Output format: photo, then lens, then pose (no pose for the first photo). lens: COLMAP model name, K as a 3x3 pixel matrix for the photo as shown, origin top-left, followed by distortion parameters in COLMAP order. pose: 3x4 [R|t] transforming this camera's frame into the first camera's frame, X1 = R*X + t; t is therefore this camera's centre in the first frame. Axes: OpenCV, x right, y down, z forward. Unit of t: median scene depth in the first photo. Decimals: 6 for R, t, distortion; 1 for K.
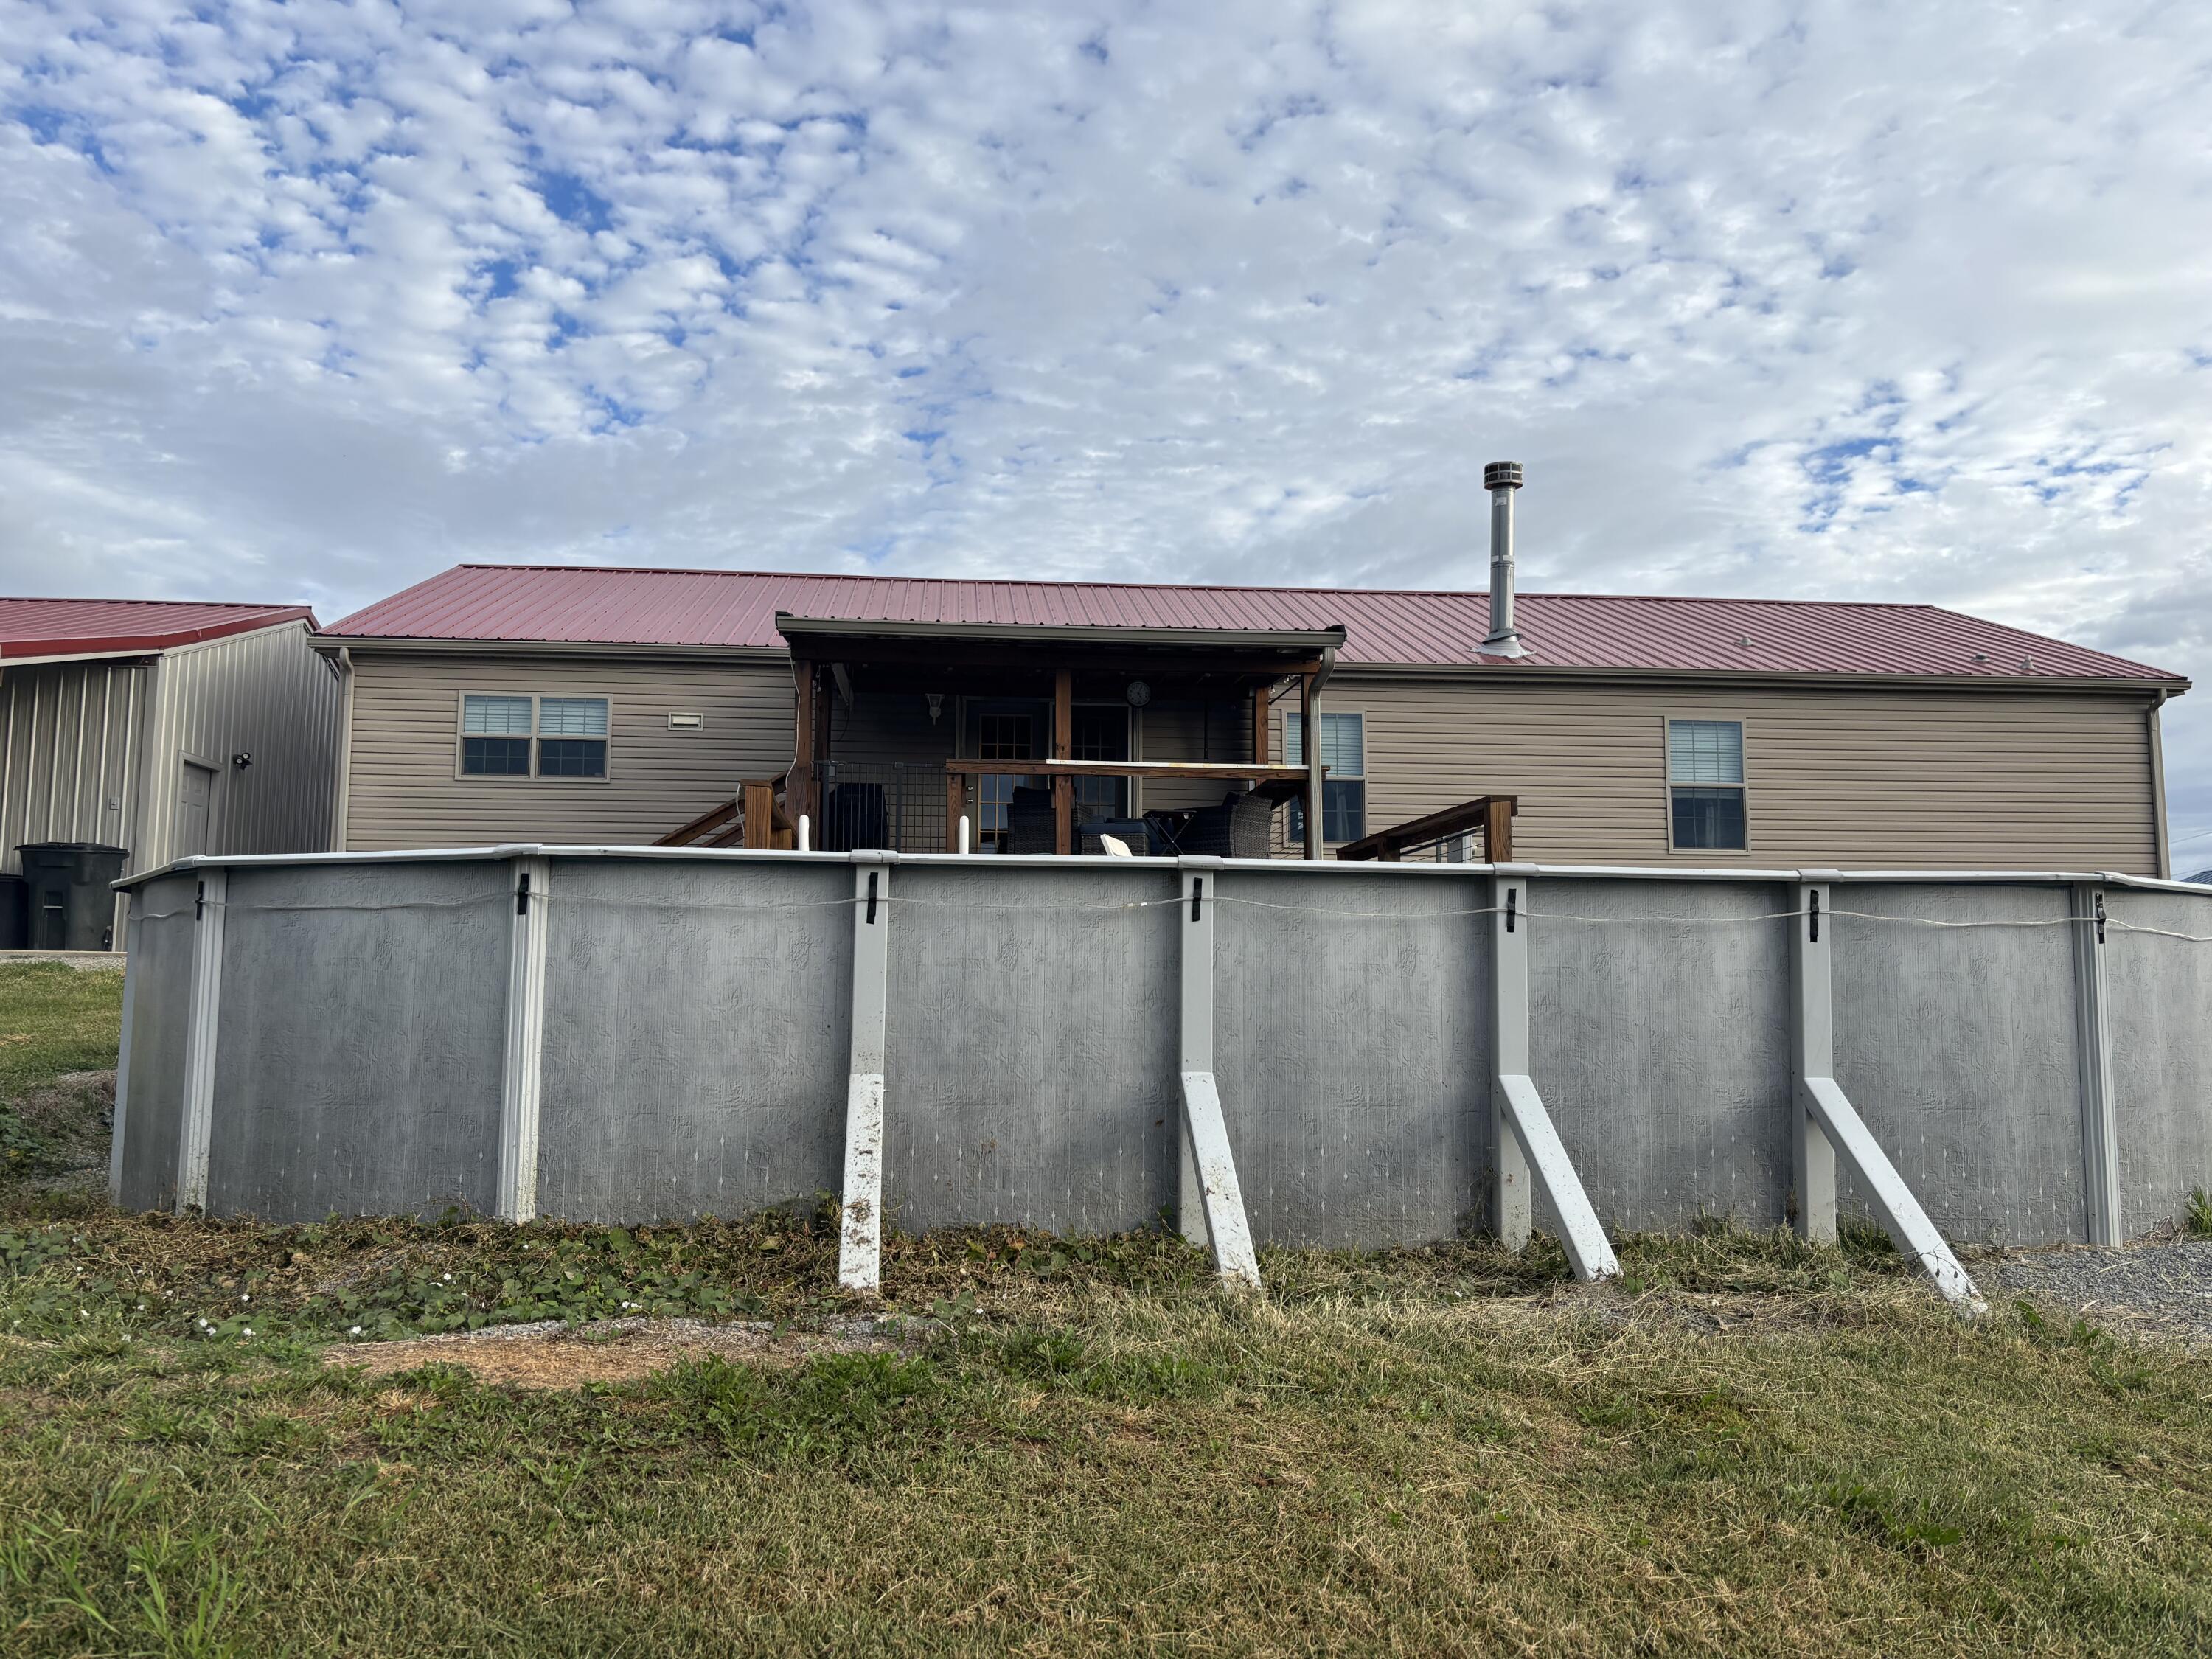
lens RADIAL K [[1666.2, 0, 1095.9], [0, 1666.2, 826.3], [0, 0, 1]] dist [0.039256, -0.047601]
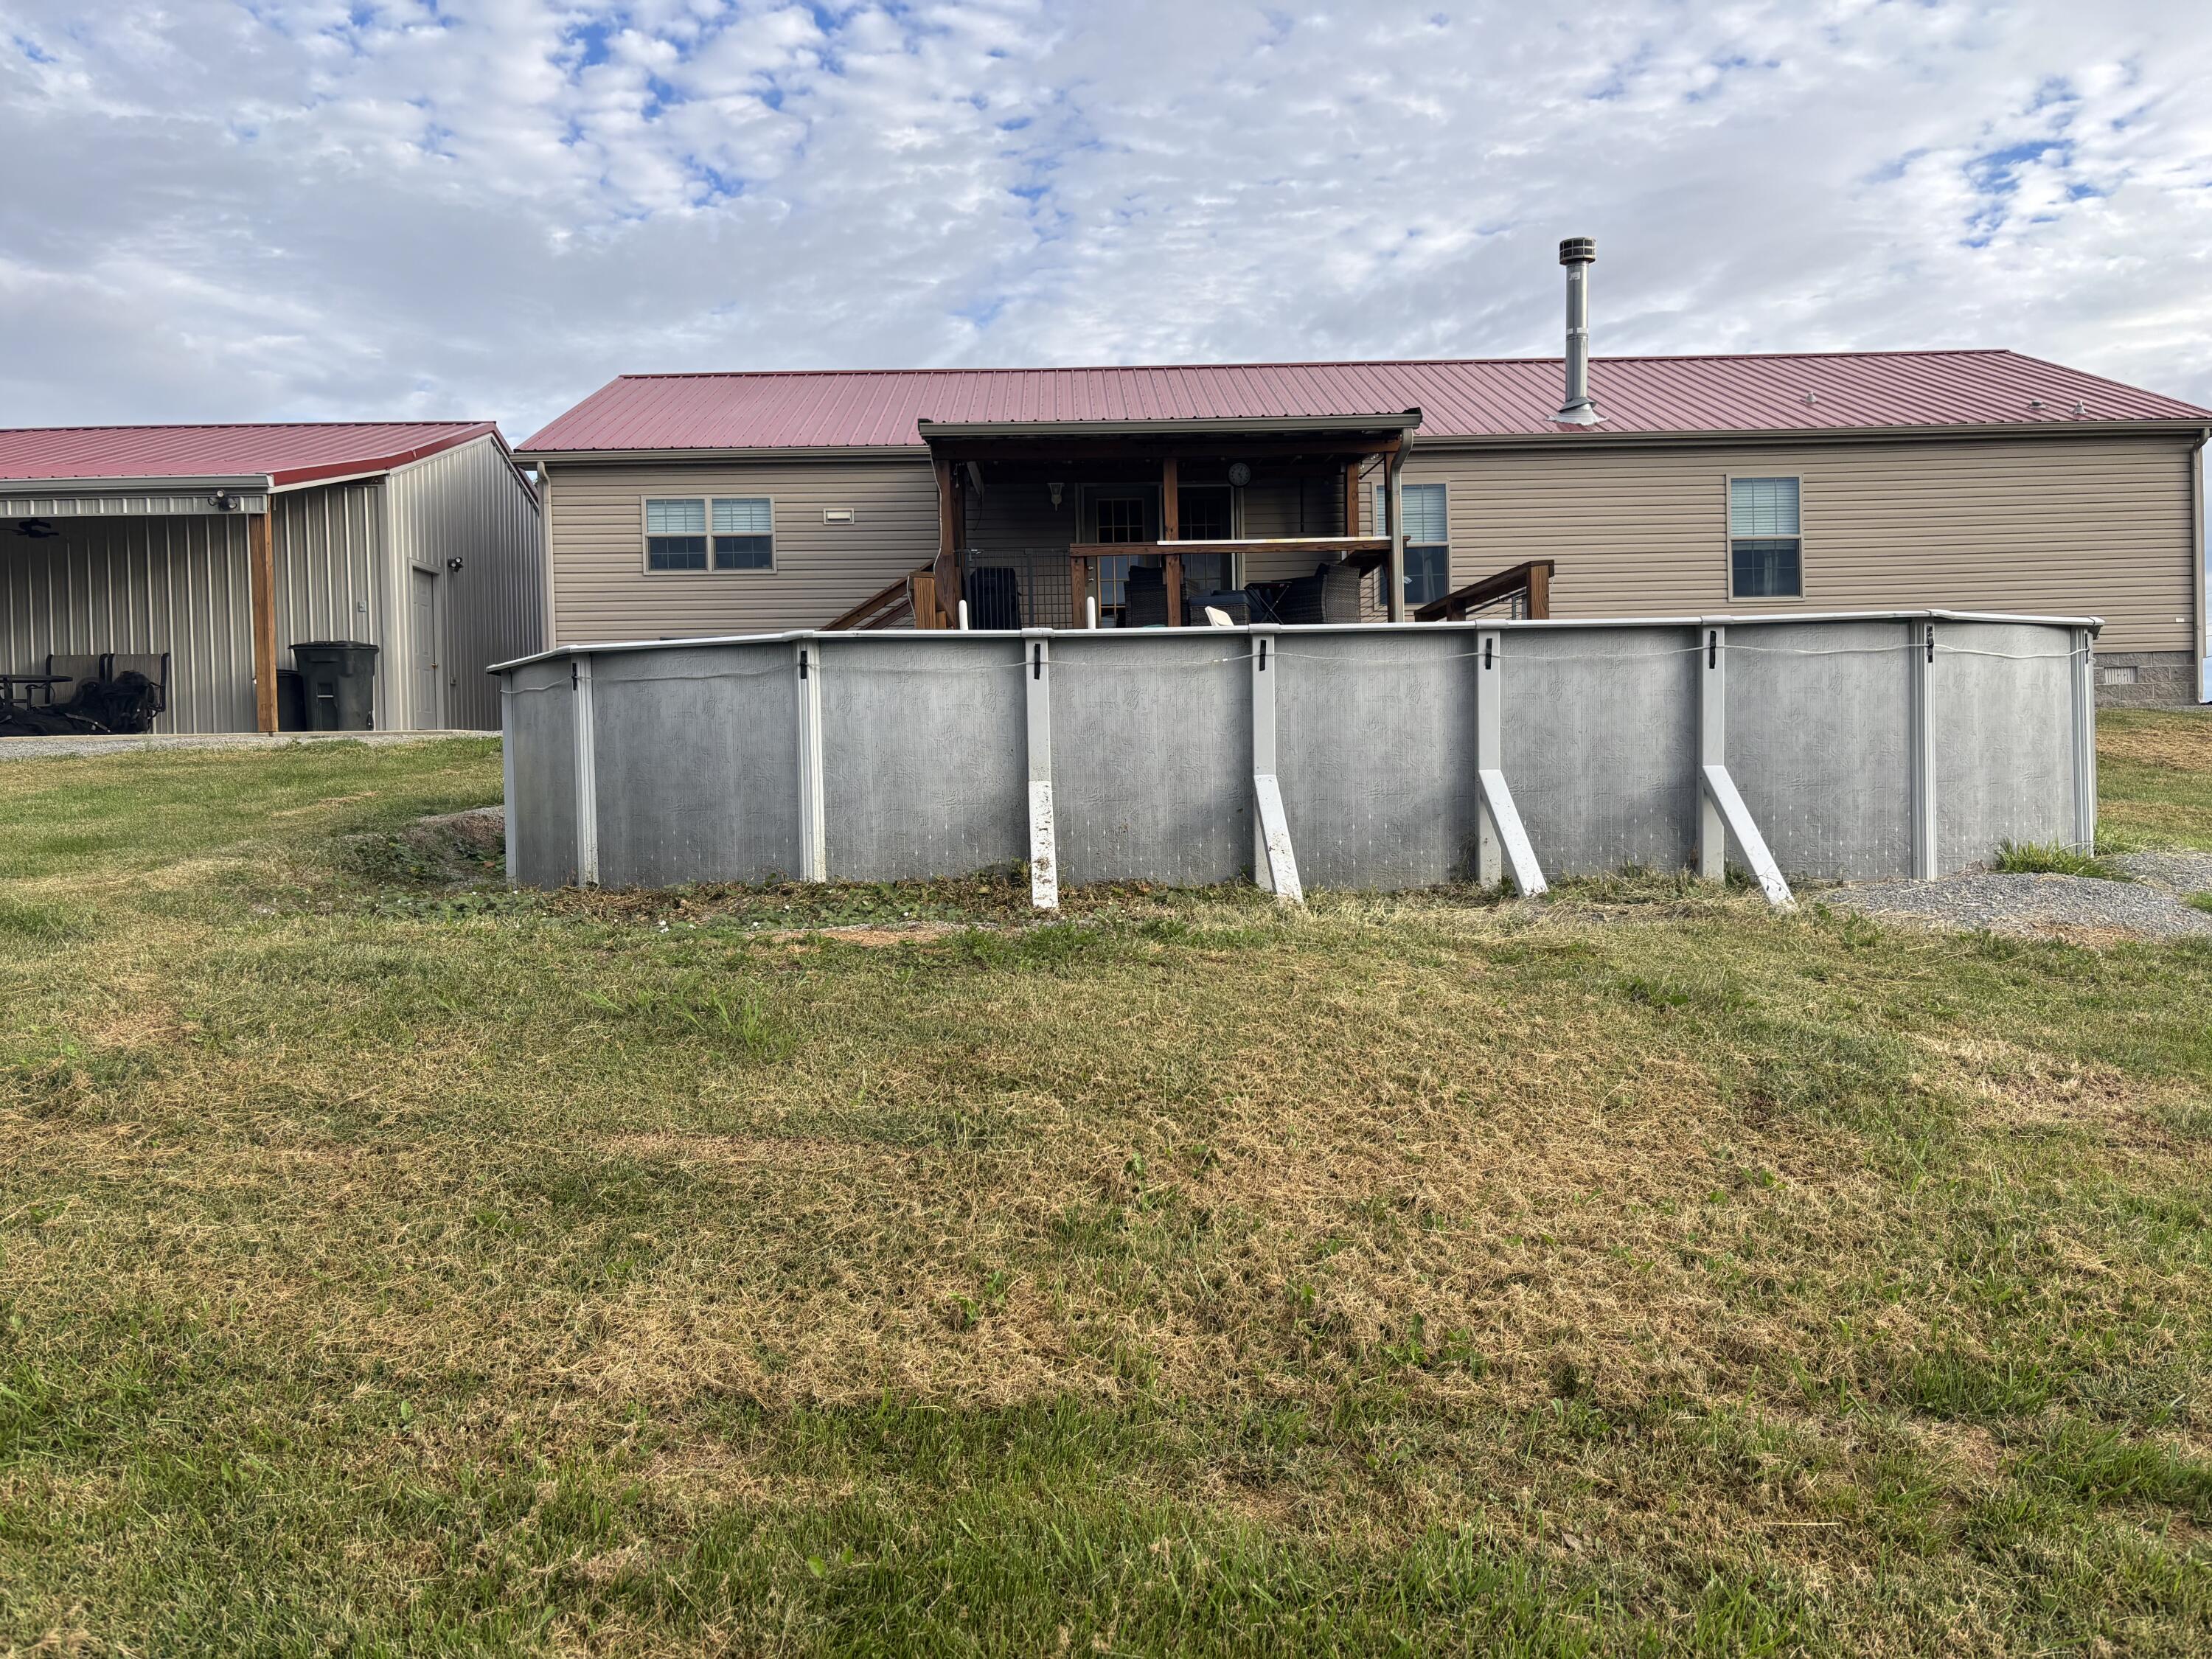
lens RADIAL K [[1666.2, 0, 1124.2], [0, 1666.2, 817.0], [0, 0, 1]] dist [0.039256, -0.047601]
pose [[0.997811, -0.027620, -0.060093, 0.020678], [0.035337, 0.990697, 0.131417, -0.008452], [0.055904, -0.133252, 0.989504, -0.400375]]
